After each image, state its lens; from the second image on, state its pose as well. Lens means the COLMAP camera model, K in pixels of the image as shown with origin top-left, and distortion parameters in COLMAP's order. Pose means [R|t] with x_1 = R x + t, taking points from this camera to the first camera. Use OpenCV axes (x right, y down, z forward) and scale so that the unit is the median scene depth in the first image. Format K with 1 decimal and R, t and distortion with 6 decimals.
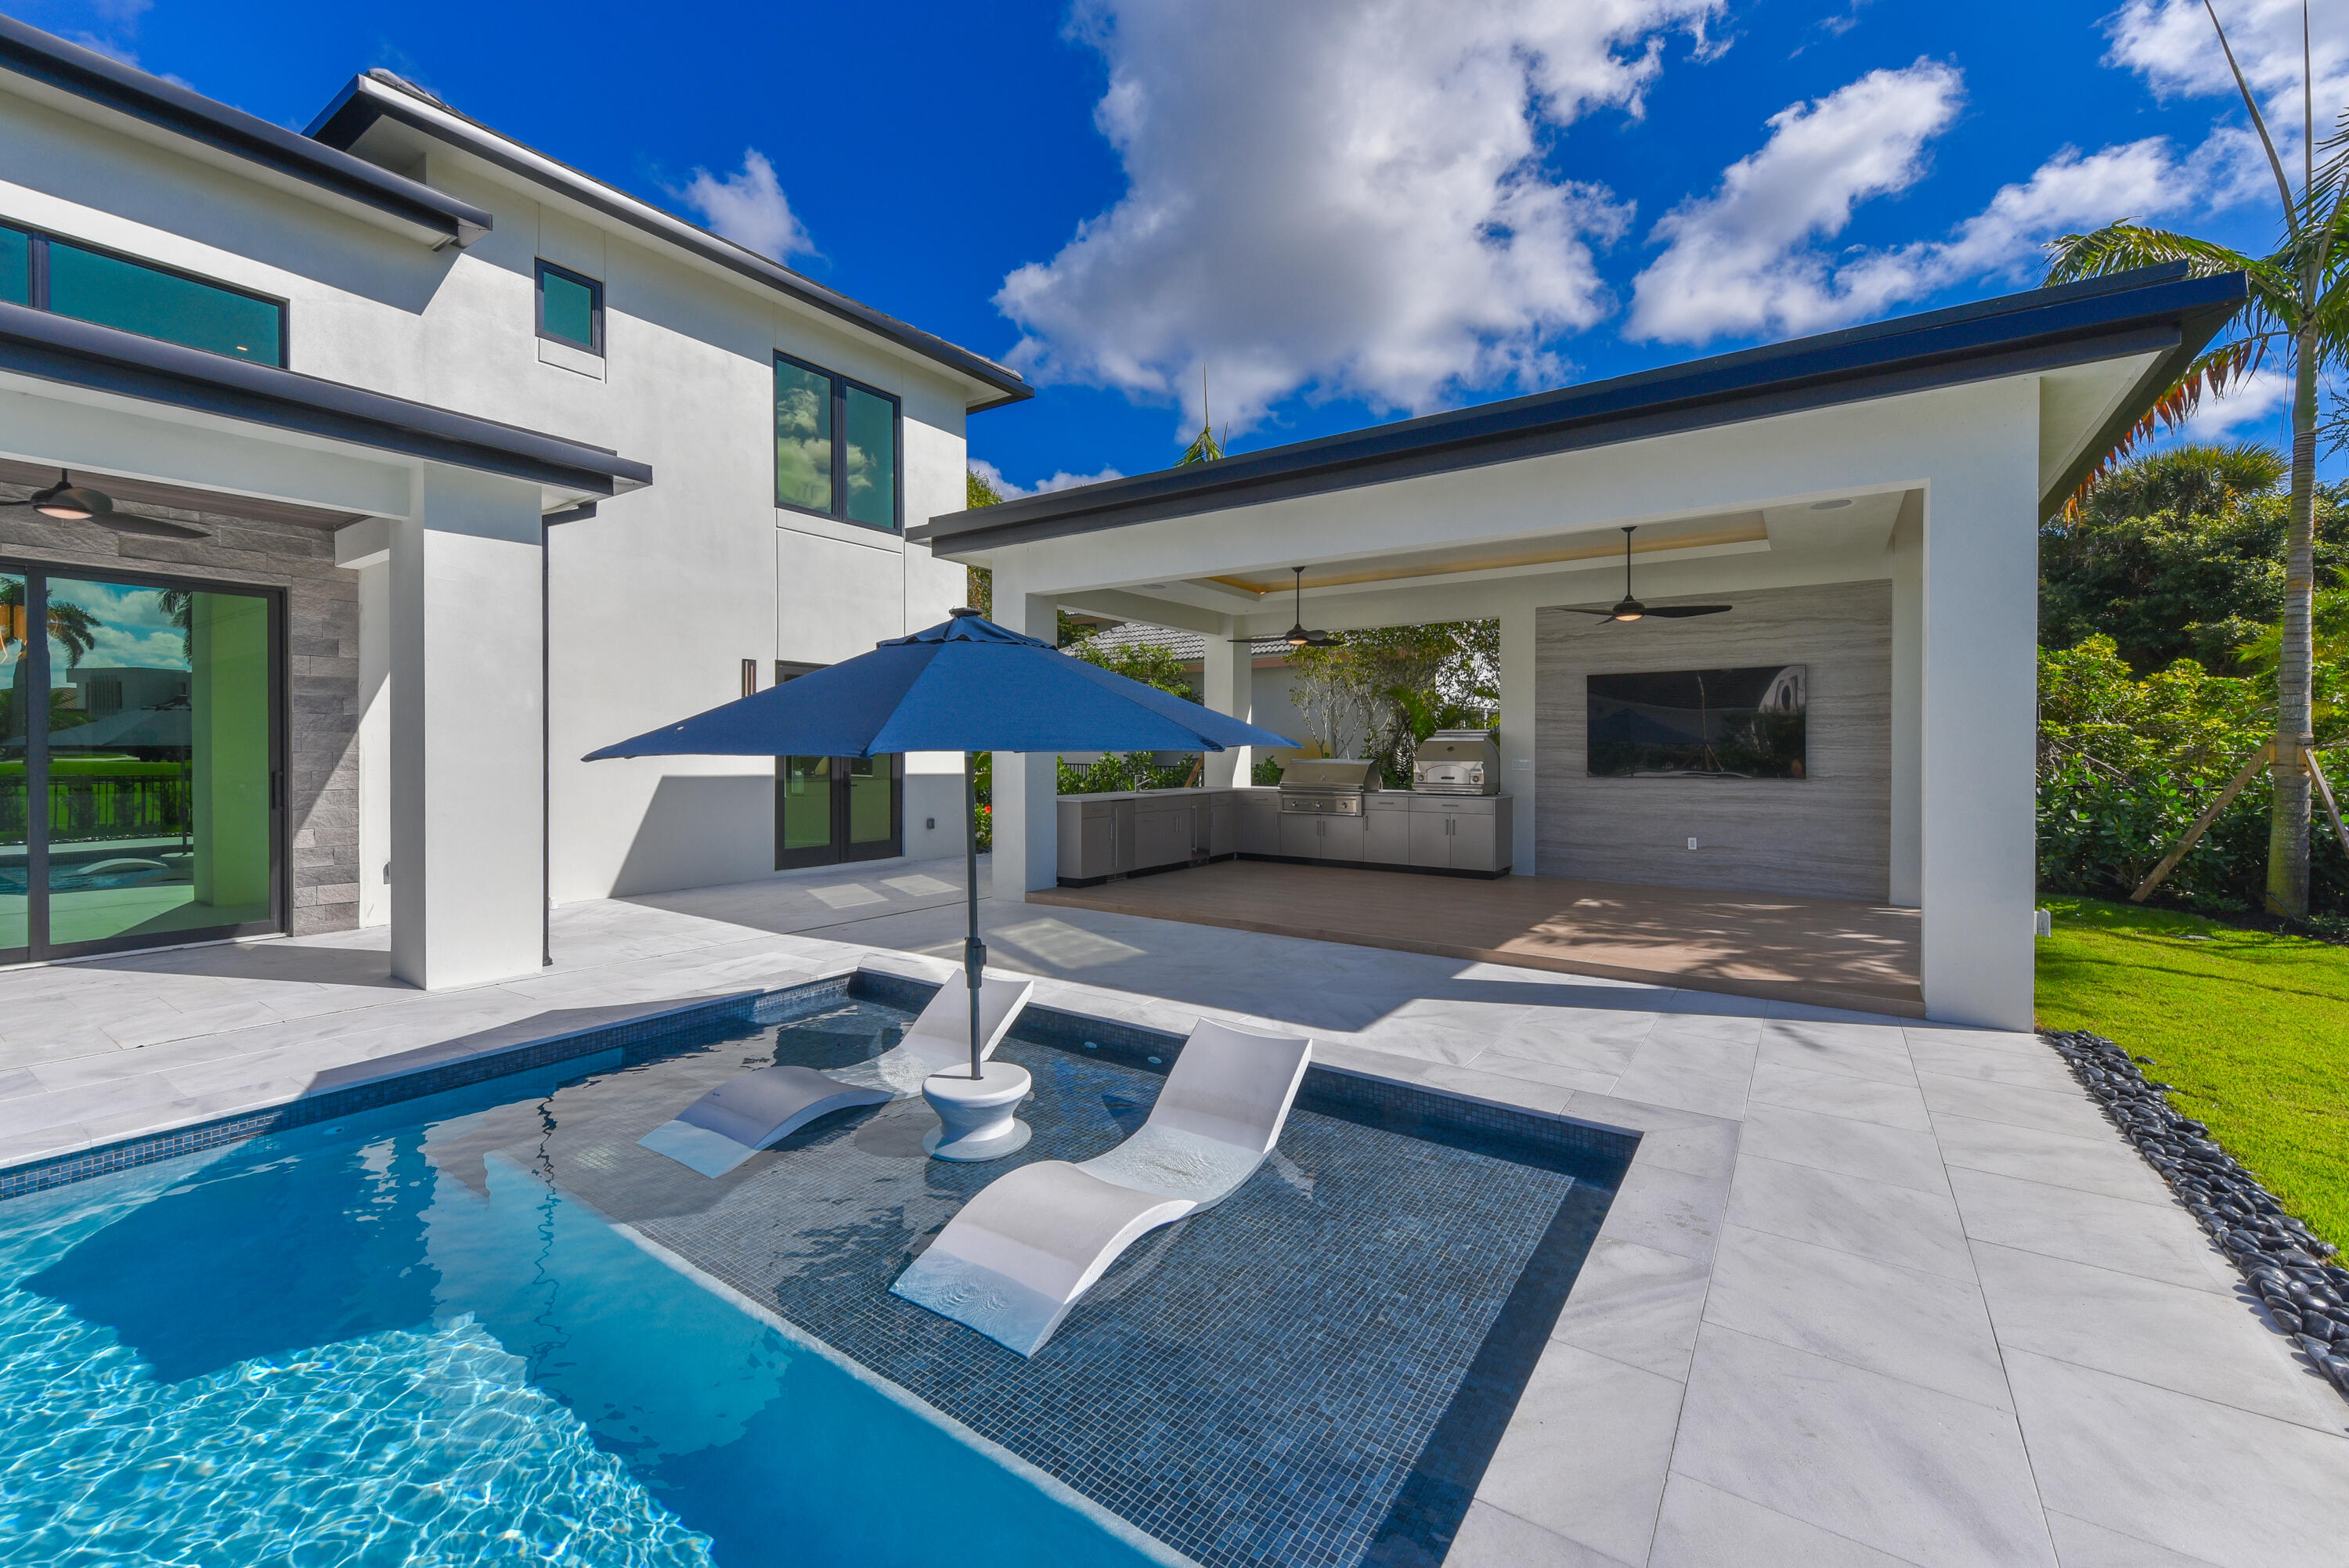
lens RADIAL K [[960.2, 0, 1166.0], [0, 960.2, 727.5], [0, 0, 1]] dist [0.003866, -0.000789]
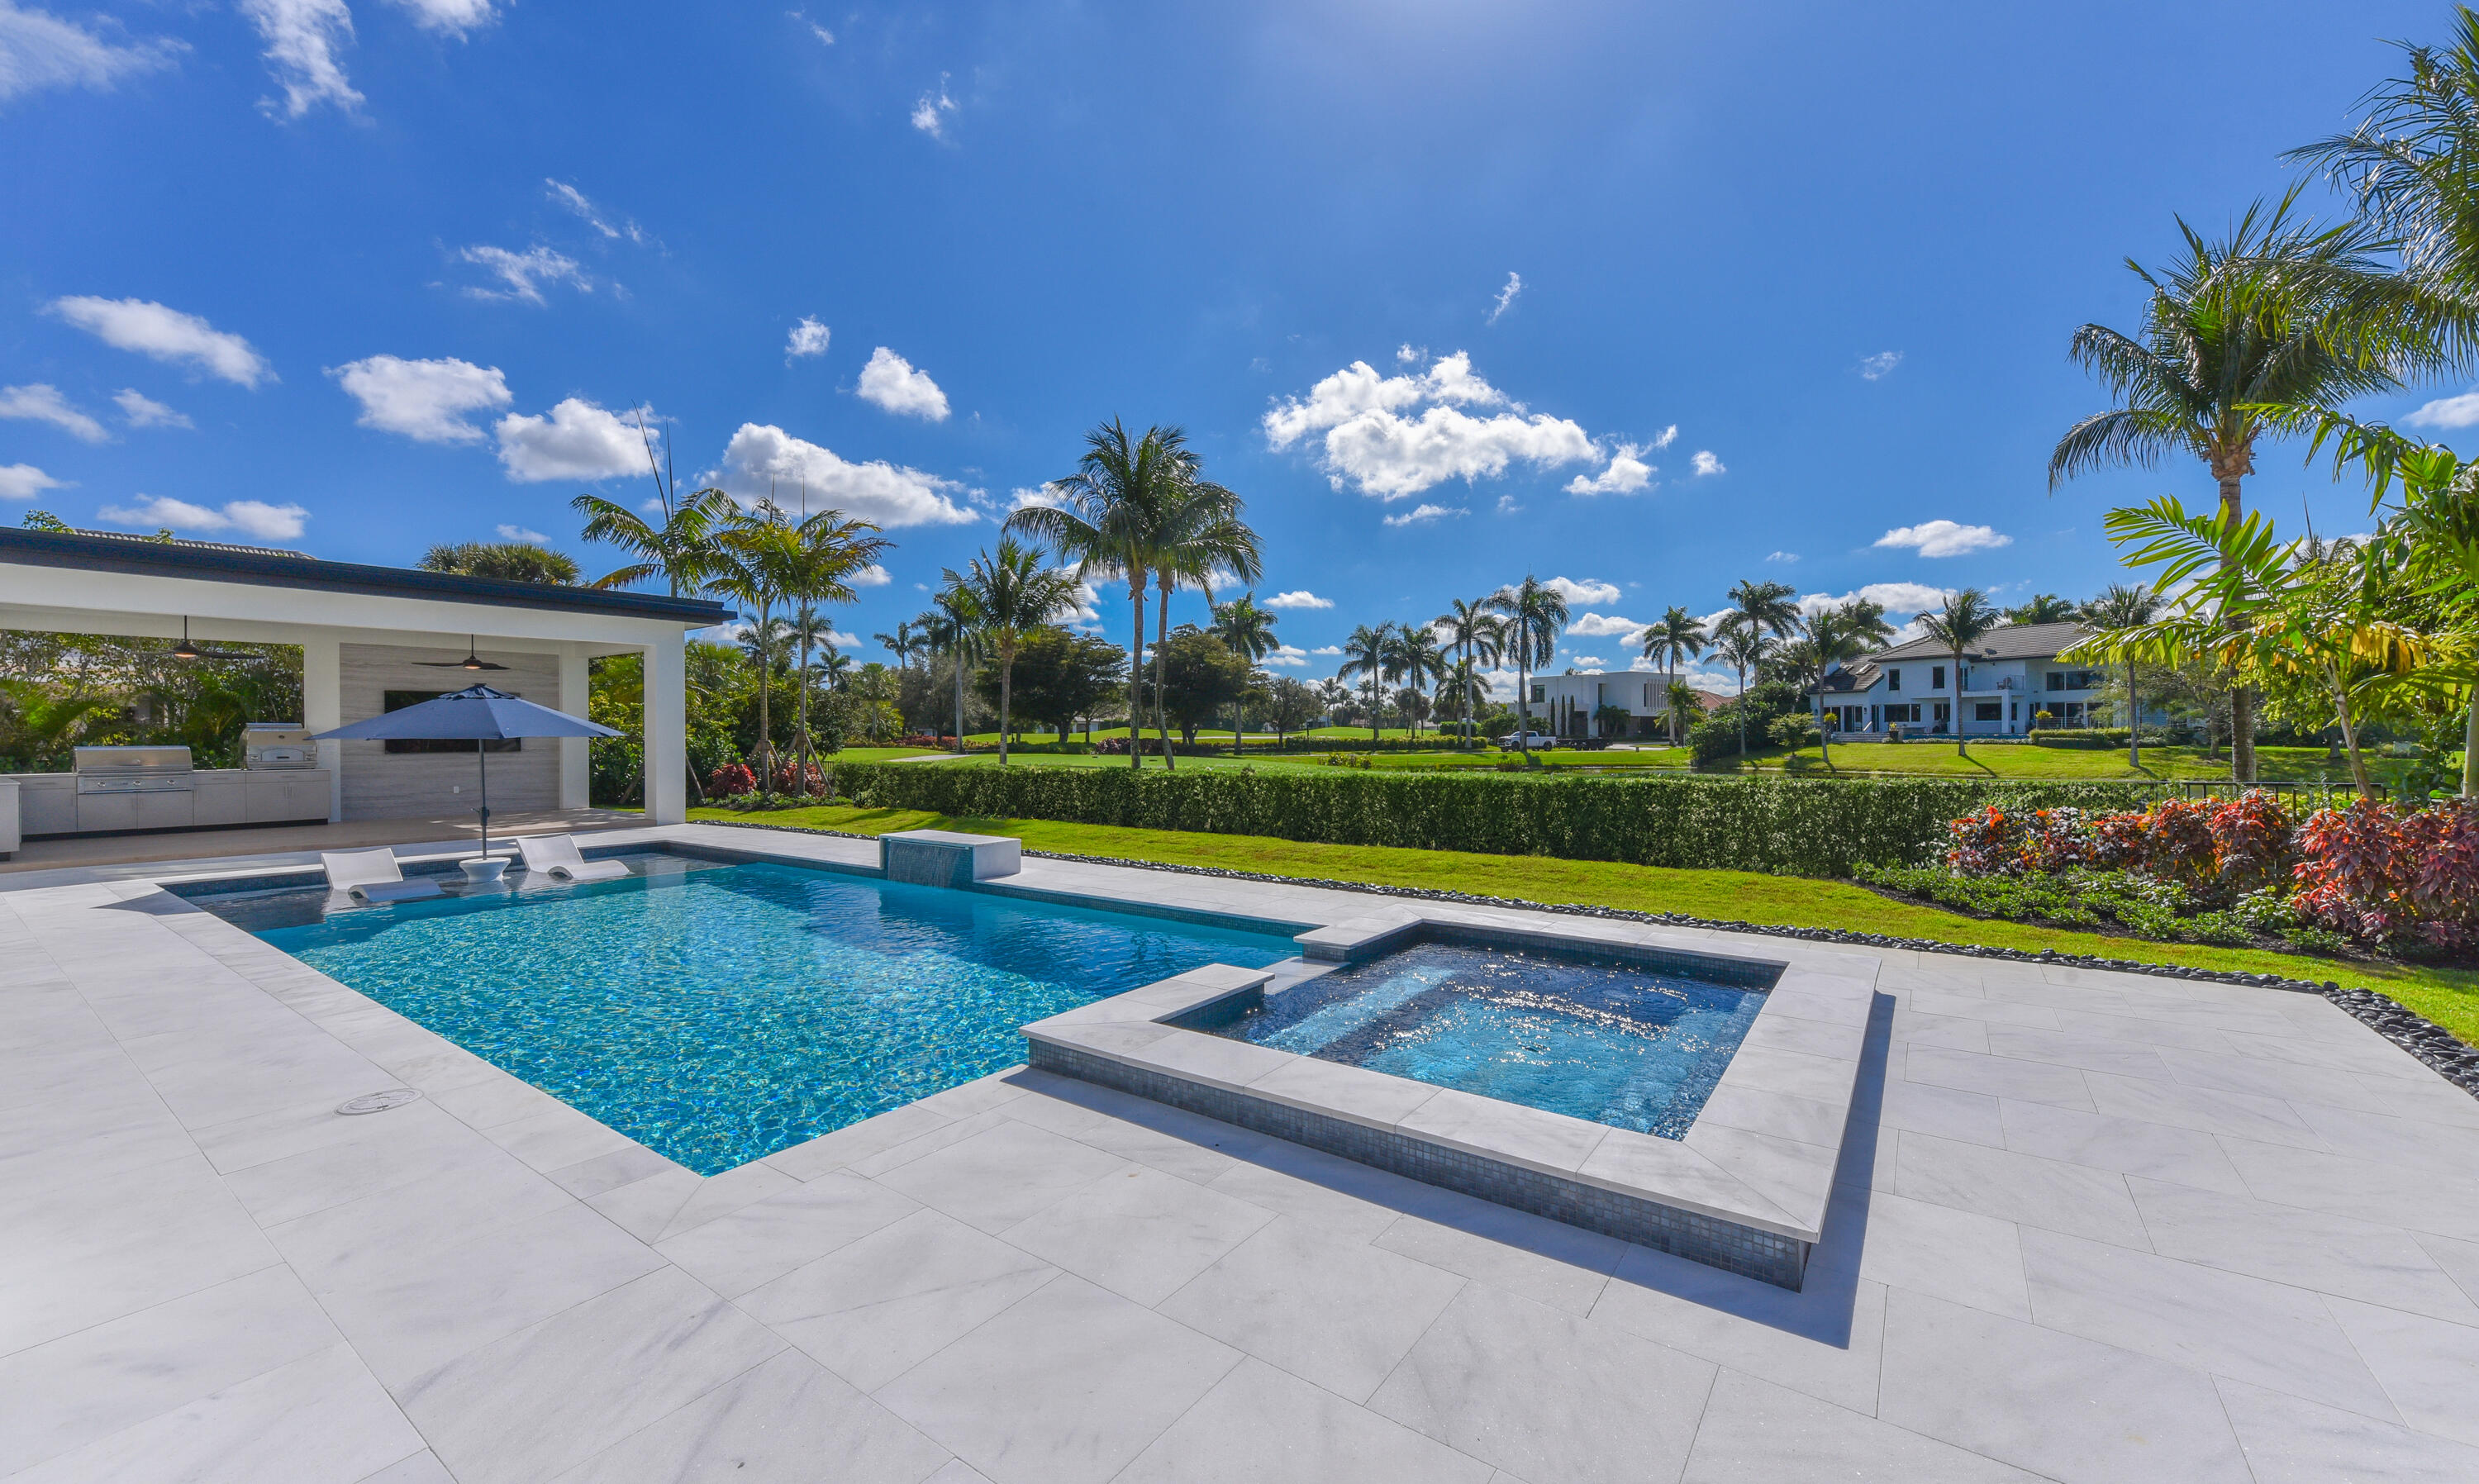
lens RADIAL K [[940.4, 0, 1230.9], [0, 940.4, 734.9], [0, 0, 1]] dist [0.007746, 0.000145]
pose [[0.011540, -0.001205, 0.999933, -1.183426], [-0.015298, 0.999882, 0.001381, -0.004759], [-0.999816, -0.015312, 0.011520, -0.449529]]
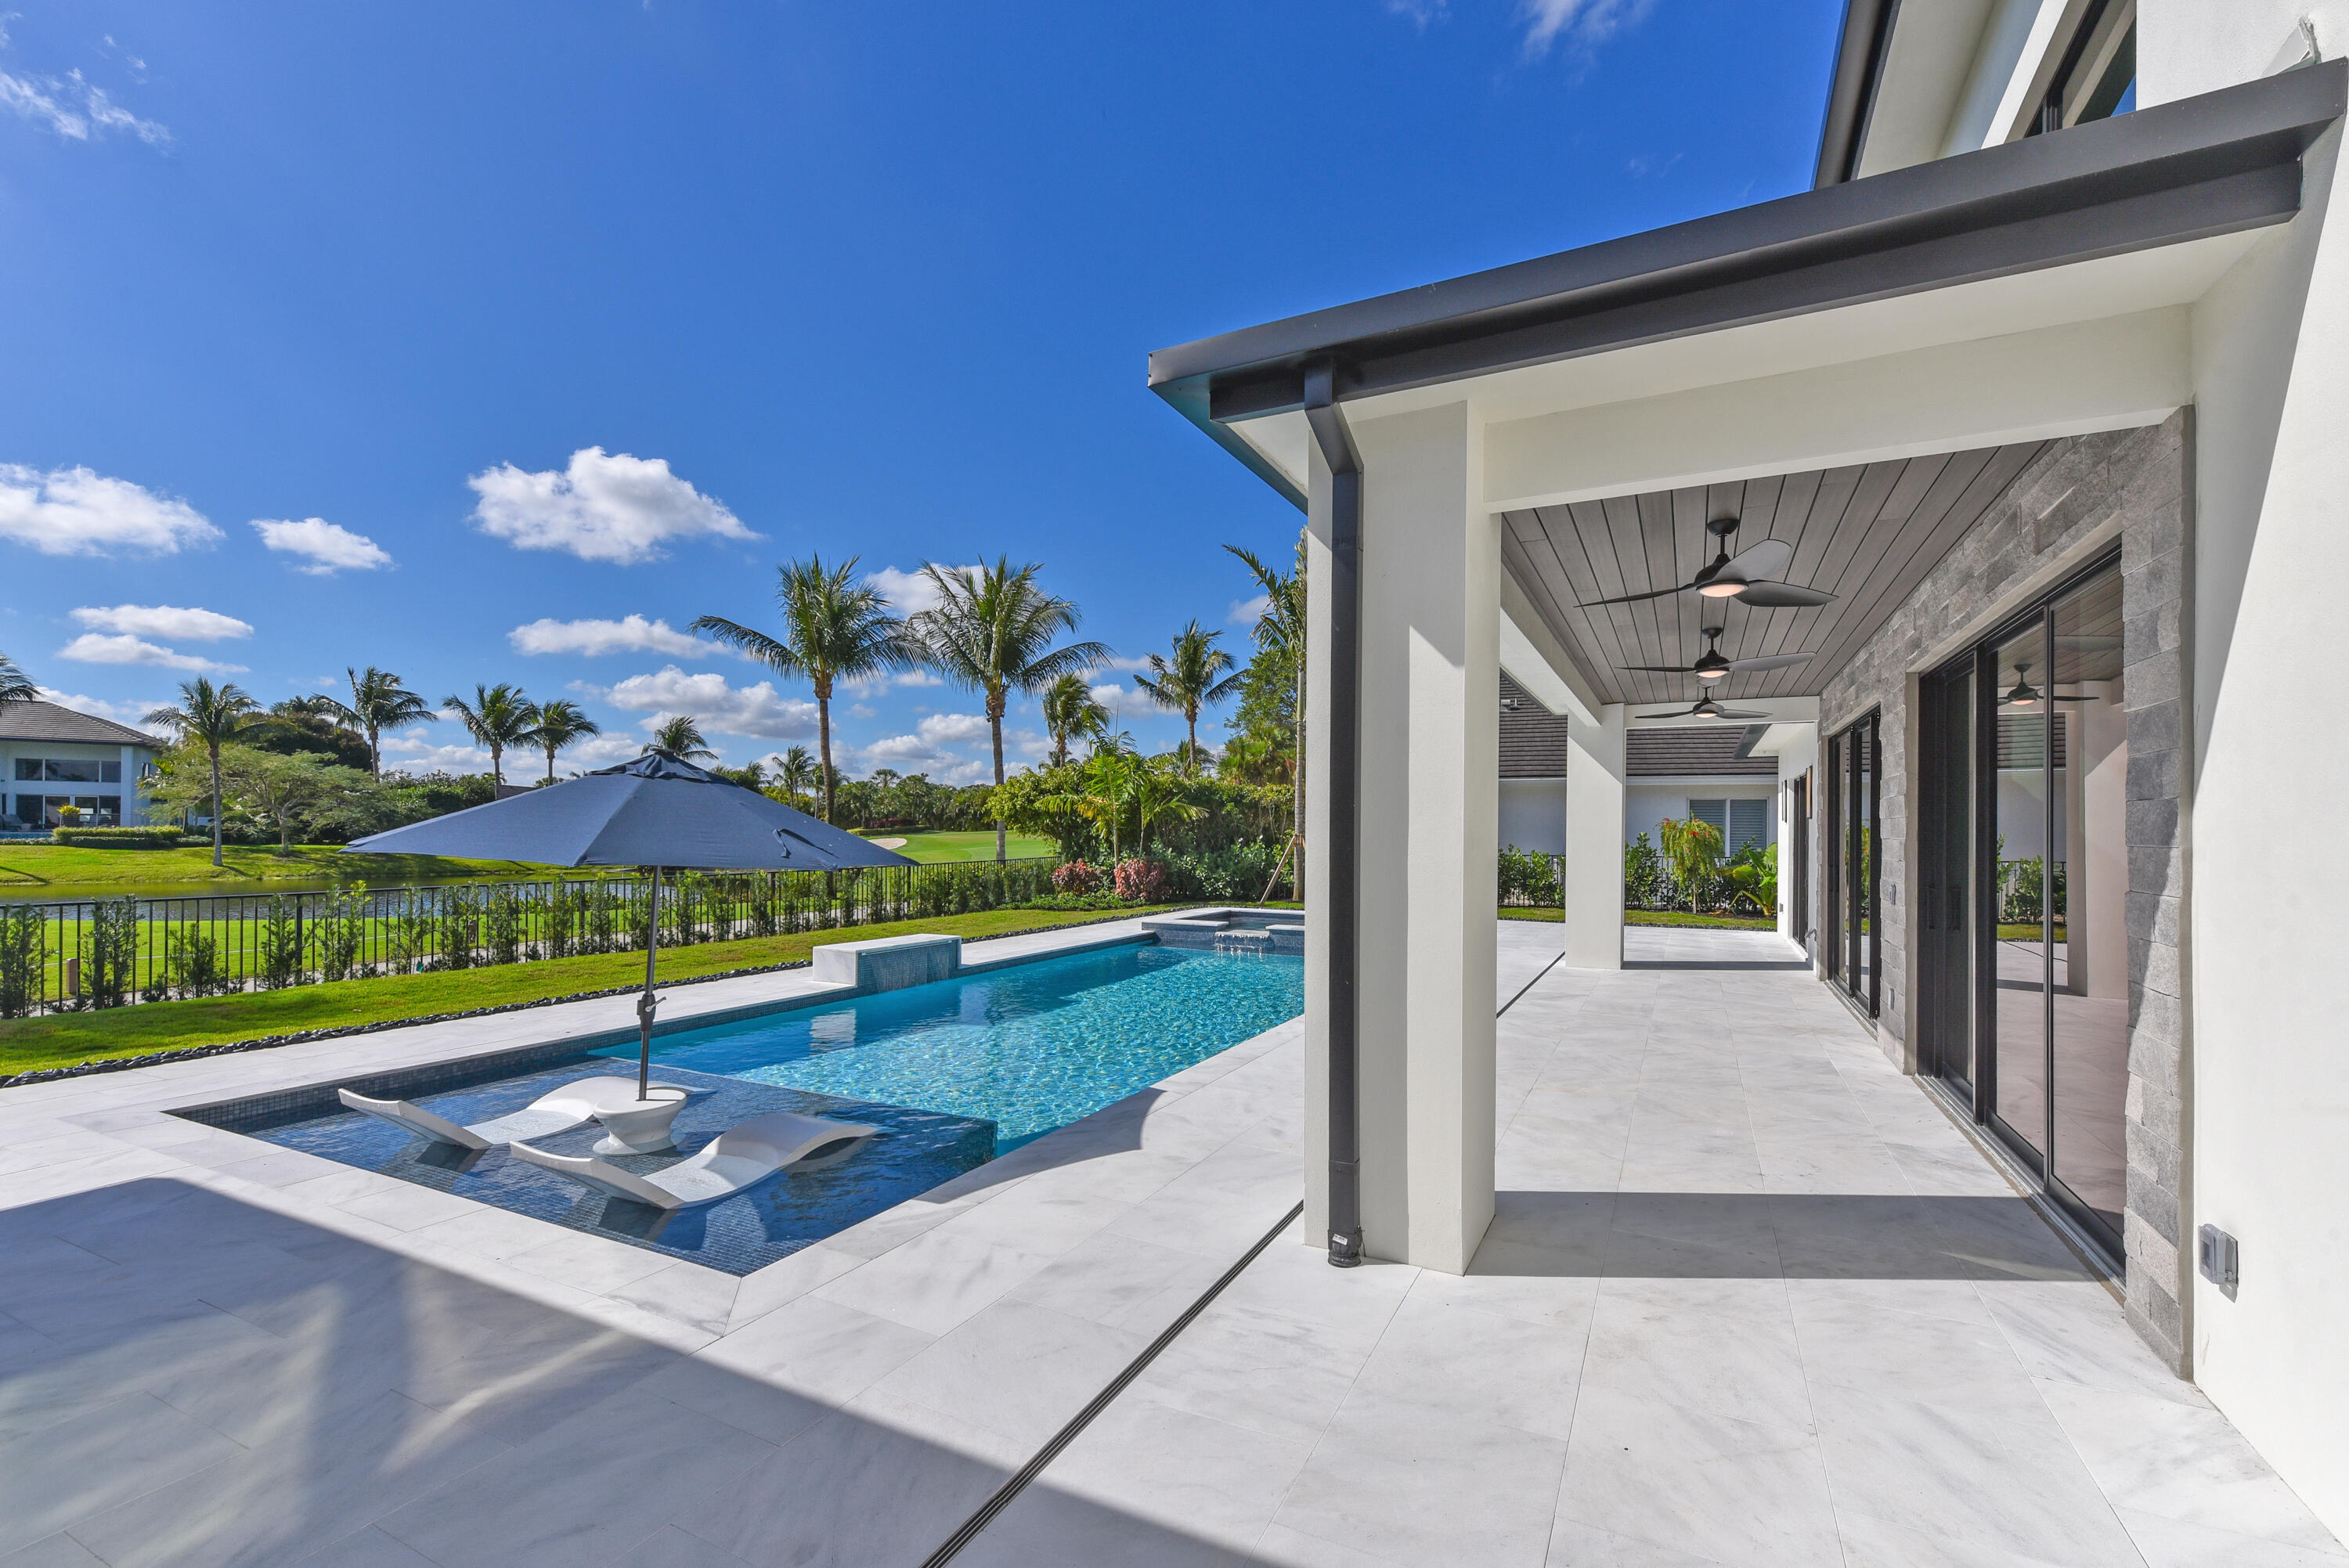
lens RADIAL K [[960.2, 0, 1237.6], [0, 960.2, 831.9], [0, 0, 1]] dist [0.003866, -0.000789]
pose [[-0.983894, -0.004890, -0.178689, -0.312738], [-0.001537, 0.999820, -0.018897, 0.010416], [0.178749, -0.018318, -0.983724, 1.076603]]
